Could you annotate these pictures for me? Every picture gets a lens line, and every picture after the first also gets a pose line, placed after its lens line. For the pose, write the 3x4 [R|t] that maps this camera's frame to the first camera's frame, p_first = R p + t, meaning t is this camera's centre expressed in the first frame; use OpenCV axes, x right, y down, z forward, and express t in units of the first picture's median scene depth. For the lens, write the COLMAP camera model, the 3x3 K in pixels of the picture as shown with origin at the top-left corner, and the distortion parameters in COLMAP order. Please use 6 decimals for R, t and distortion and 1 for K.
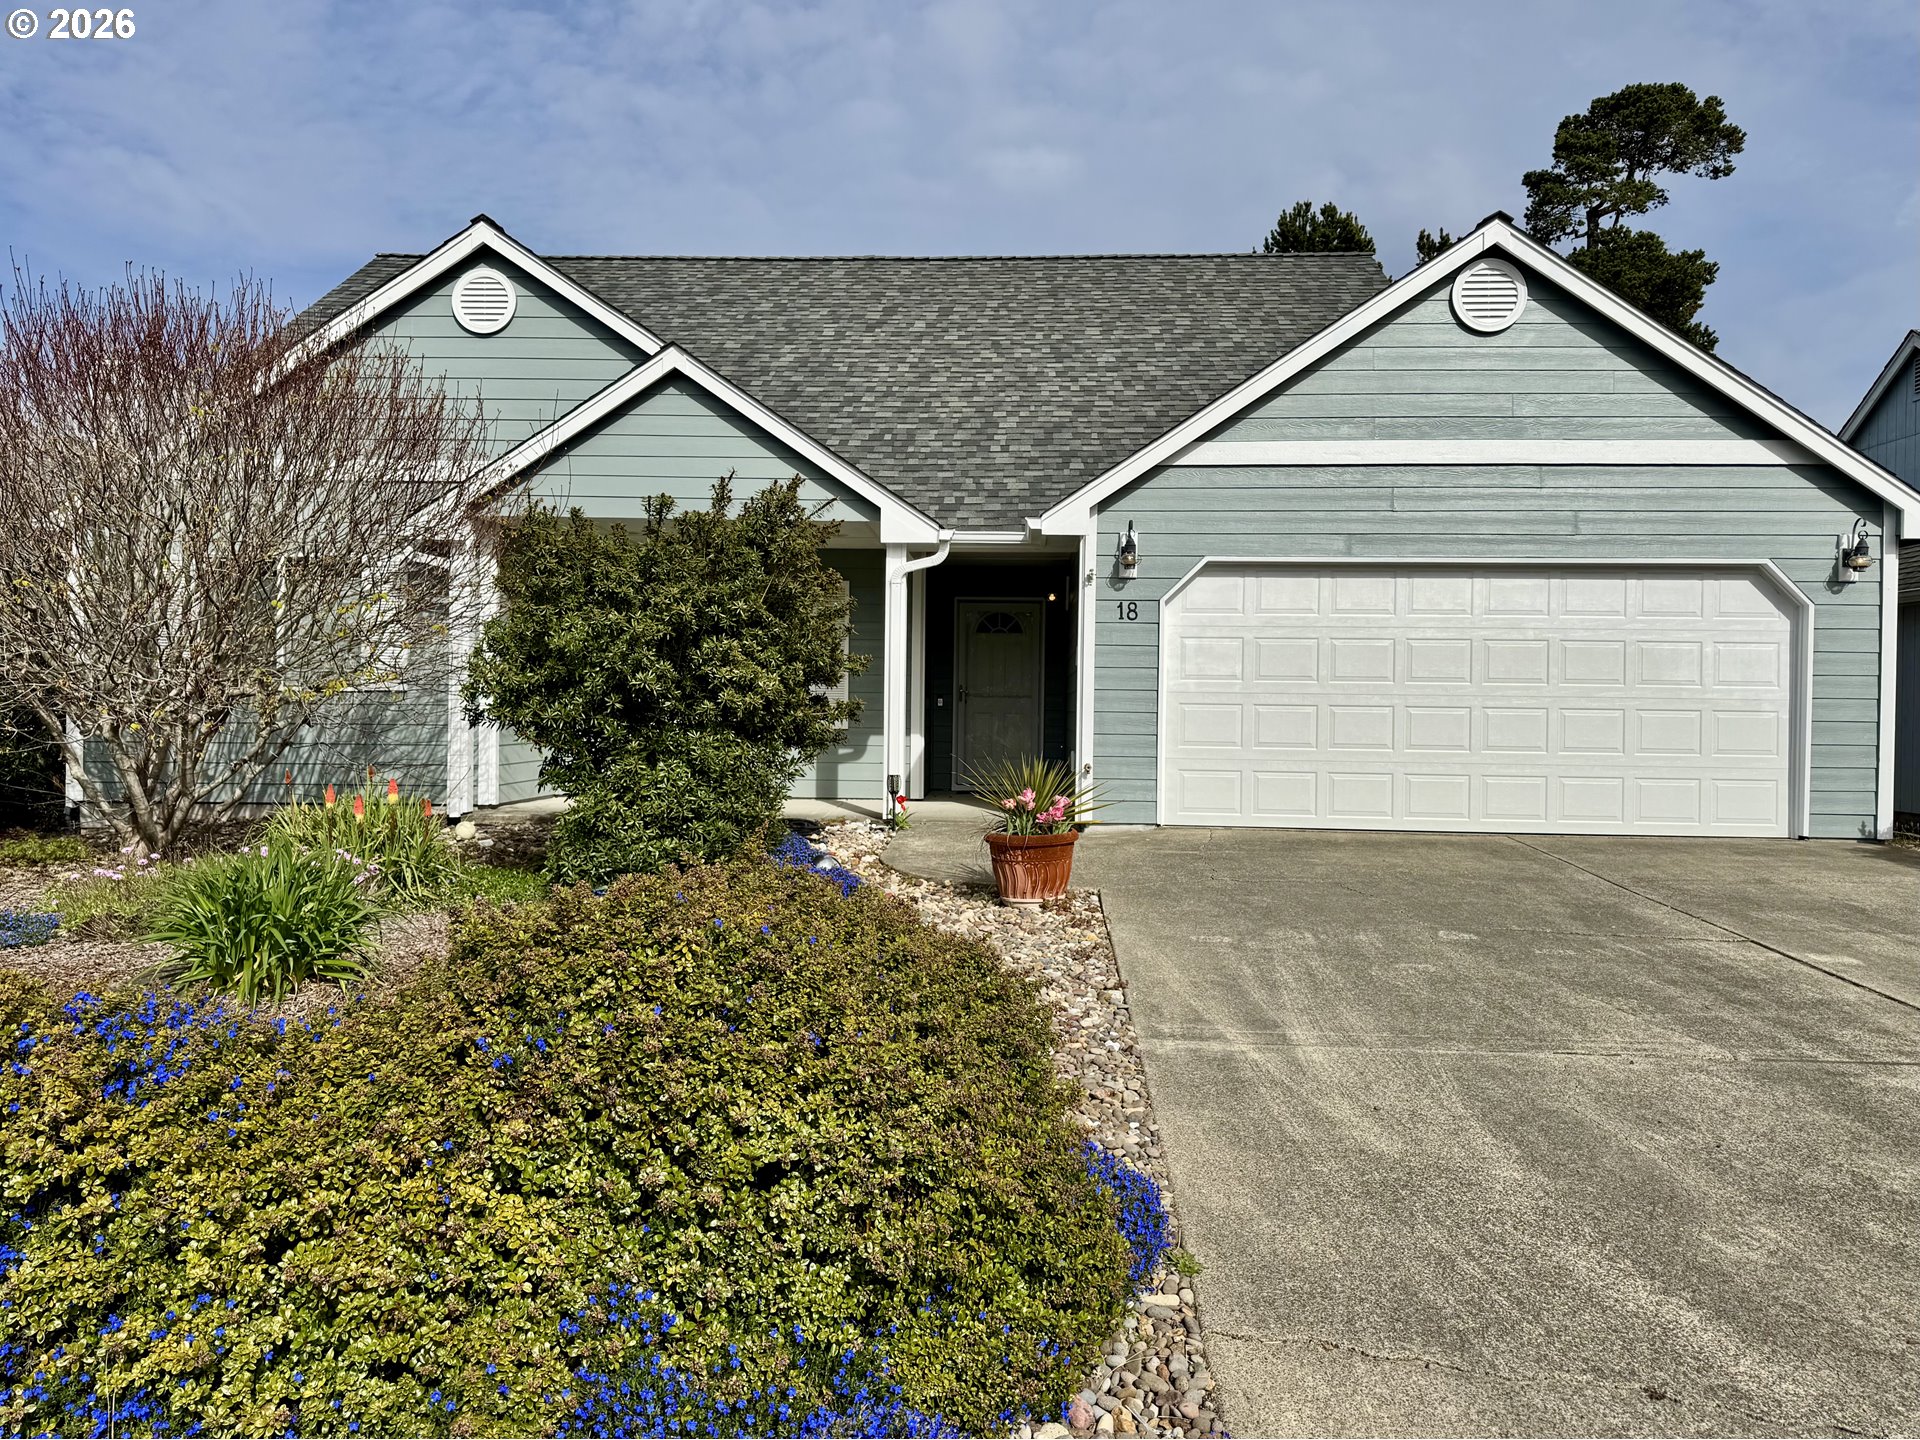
lens RADIAL K [[1258.8, 0, 918.7], [0, 1258.8, 726.3], [0, 0, 1]] dist [0.007340, -0.001323]
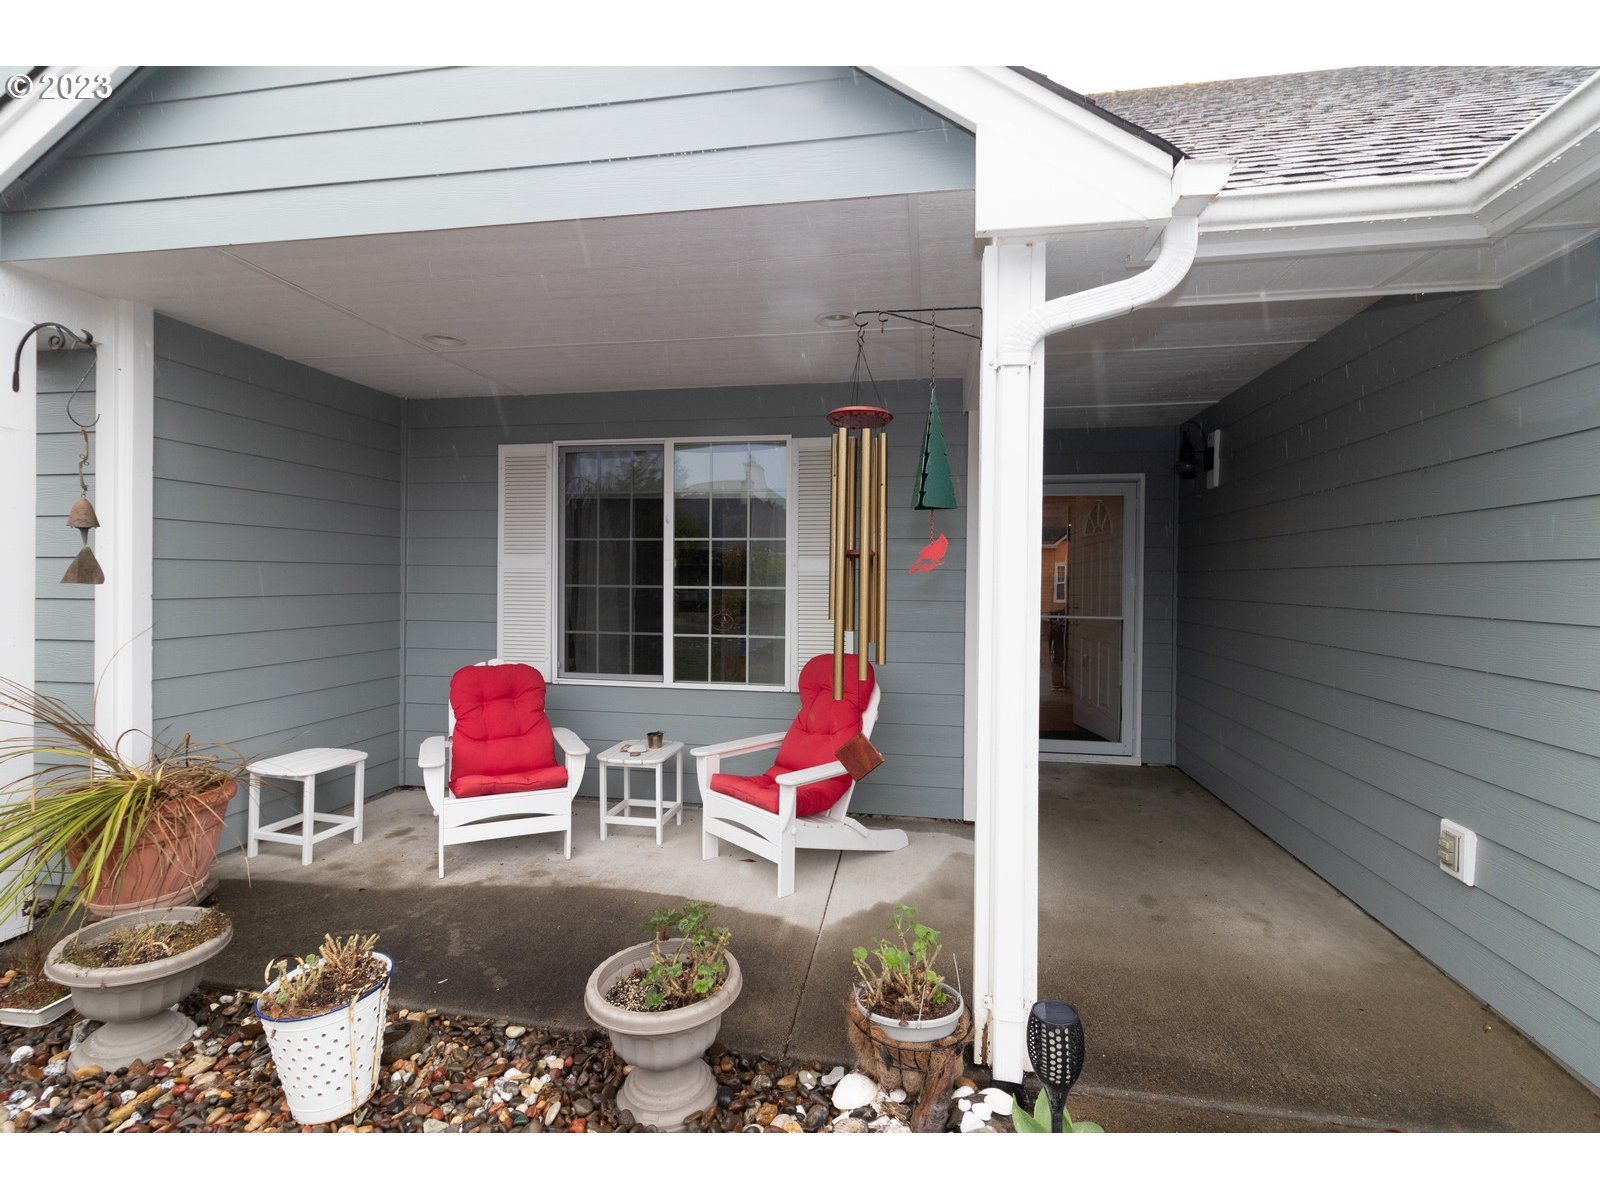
lens RADIAL K [[755.5, 0, 807.1], [0, 755.5, 590.7], [0, 0, 1]] dist [0.005345, -0.000009]
pose [[0.995607, -0.004887, -0.093505, -0.052735], [0.004827, 0.999988, -0.000867, -0.053717], [0.093508, 0.000412, 0.995618, 0.779159]]
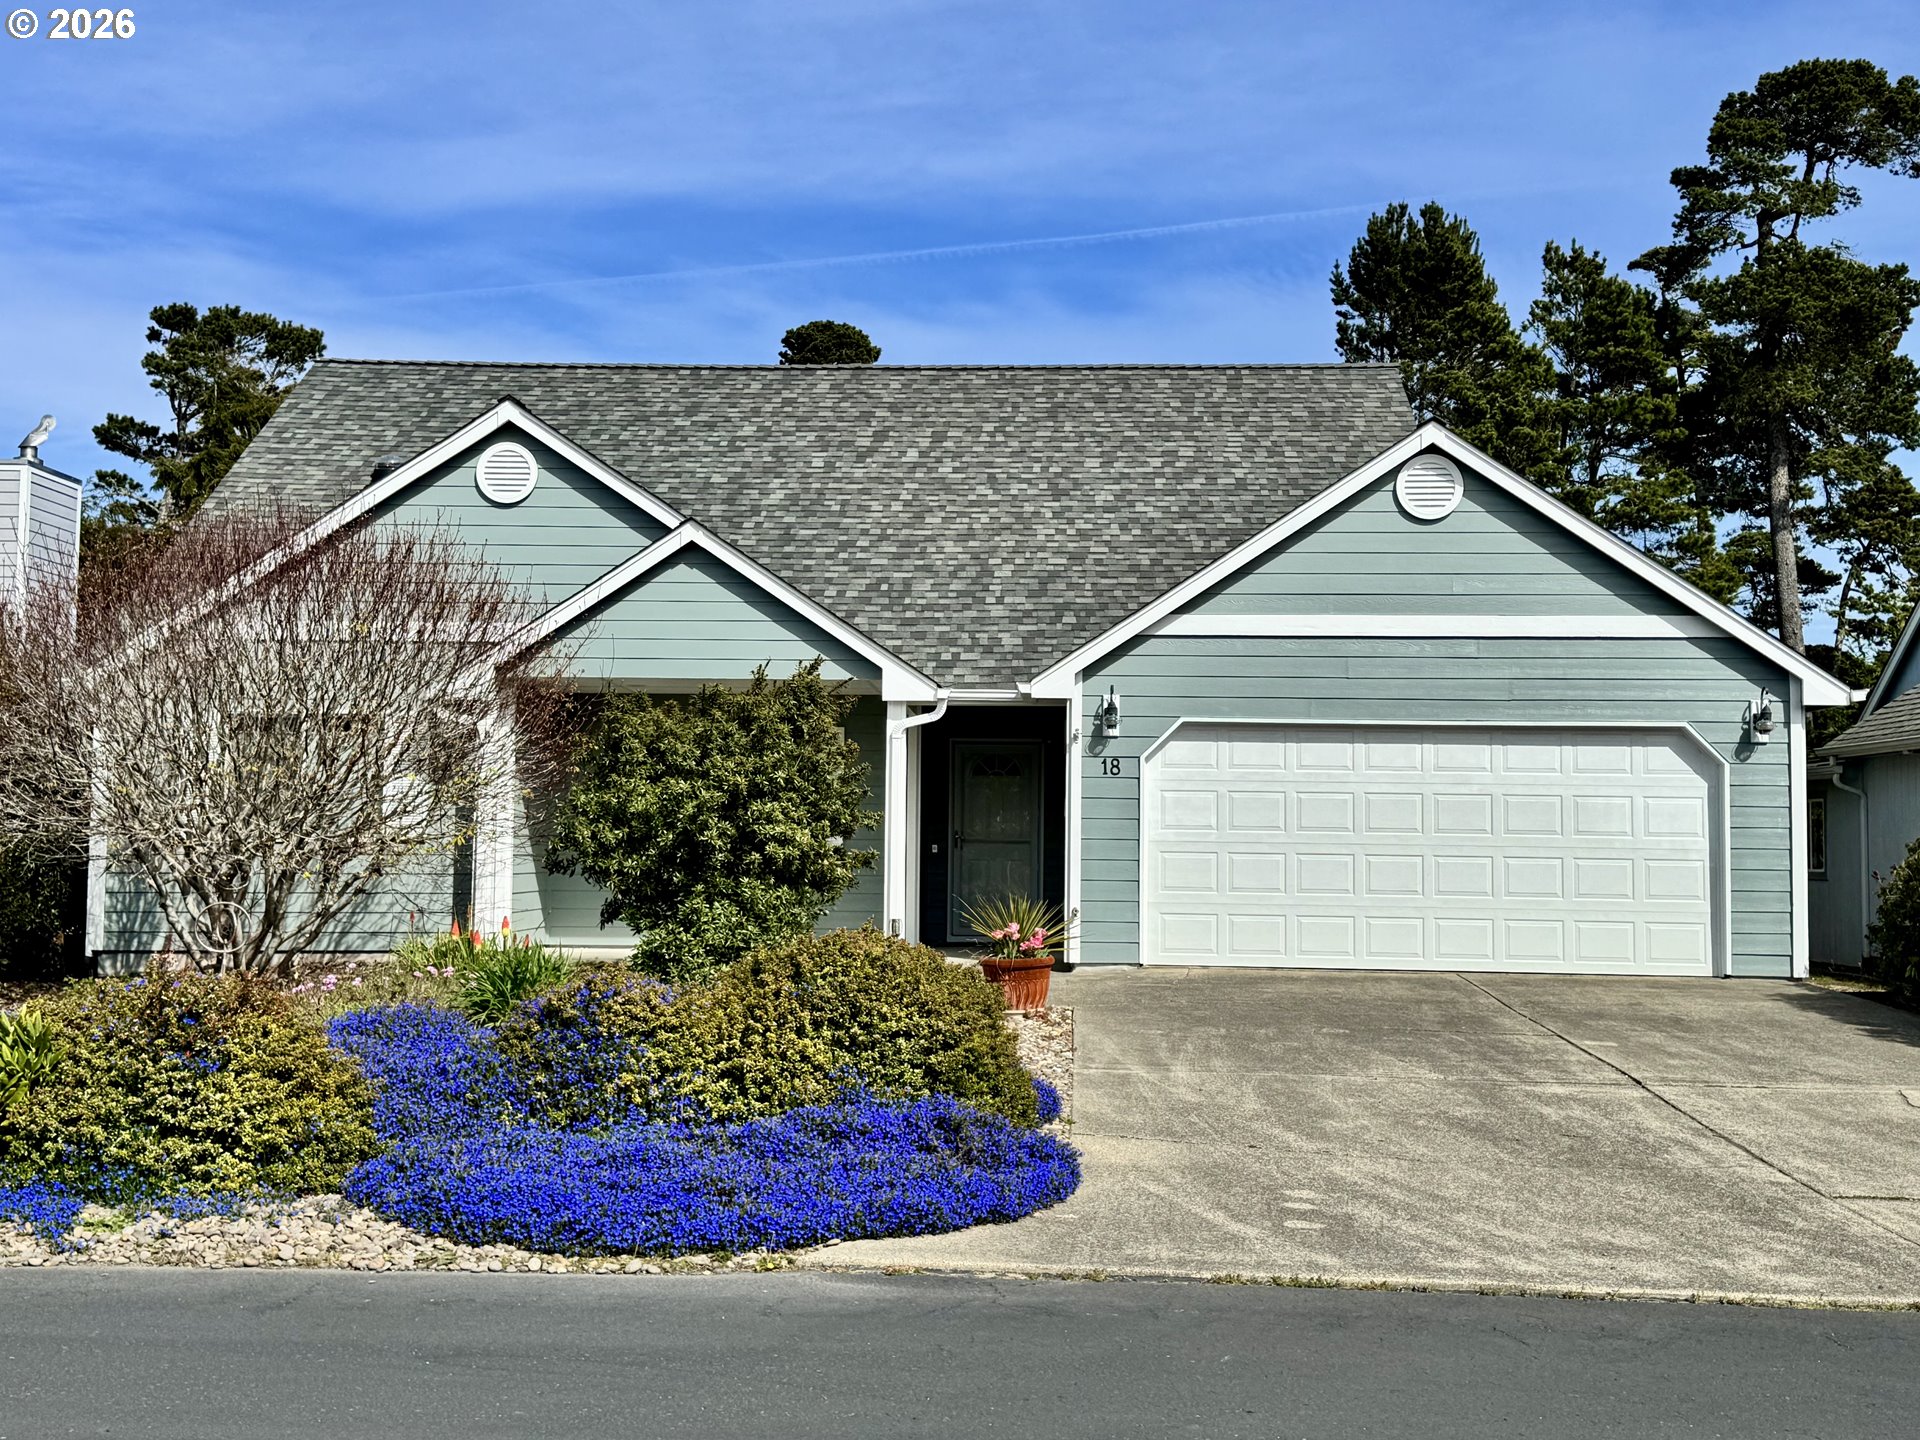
lens RADIAL K [[2017.9, 0, 960.0], [0, 2017.9, 720.0], [0, 0, 1]] dist [0.129762, 0.000297]
pose [[0.999250, 0.000619, 0.038706, -0.029083], [0.002418, 0.996922, -0.078359, 0.004240], [-0.038635, 0.078394, 0.996174, -0.670048]]
